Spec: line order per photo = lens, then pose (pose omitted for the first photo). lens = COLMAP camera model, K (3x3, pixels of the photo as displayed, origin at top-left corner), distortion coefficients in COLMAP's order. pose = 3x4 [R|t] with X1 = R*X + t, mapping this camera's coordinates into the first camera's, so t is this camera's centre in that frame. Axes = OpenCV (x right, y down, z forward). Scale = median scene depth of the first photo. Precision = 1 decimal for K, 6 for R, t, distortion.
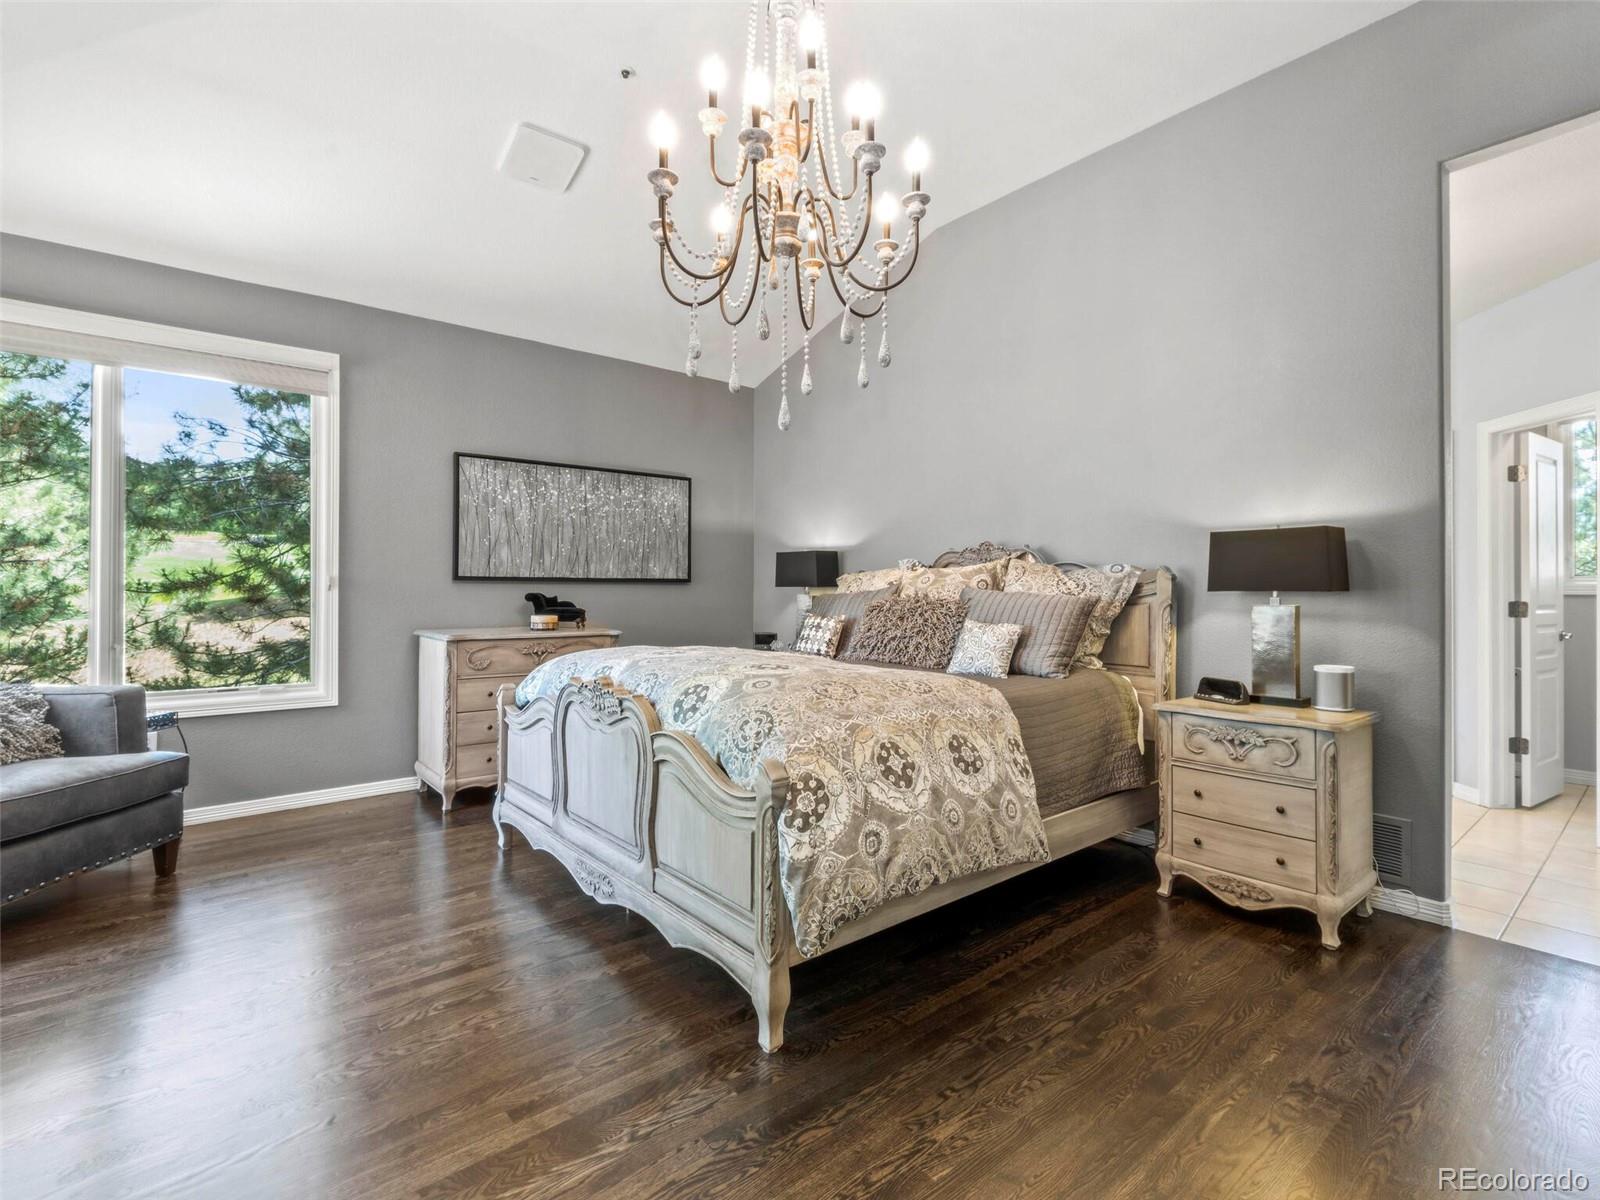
lens RADIAL K [[752.4, 0, 794.7], [0, 752.4, 593.7], [0, 0, 1]] dist [-0.002571, -0.000365]
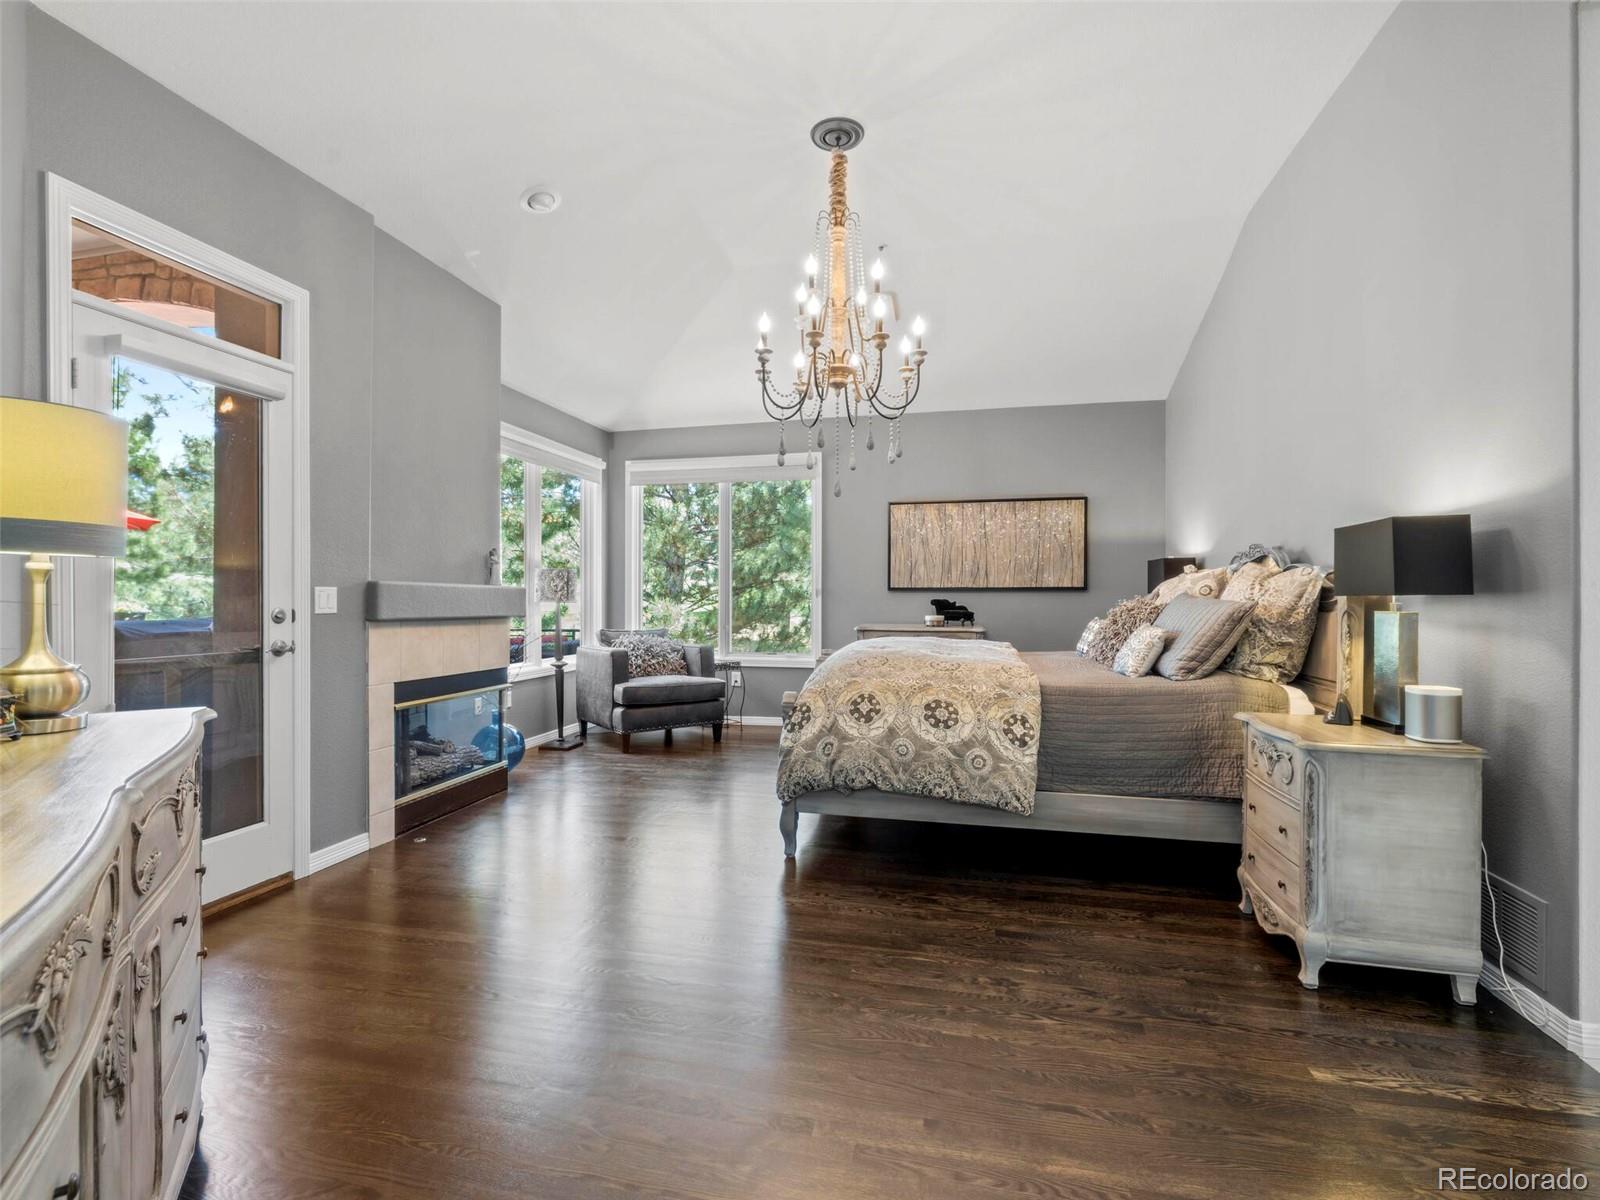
lens RADIAL K [[752.4, 0, 794.7], [0, 752.4, 593.7], [0, 0, 1]] dist [-0.002571, -0.000365]
pose [[0.605894, -0.006492, -0.795519, 0.930848], [-0.000563, 0.999963, -0.008589, 0.001955], [0.795545, 0.005652, 0.605868, -0.046647]]
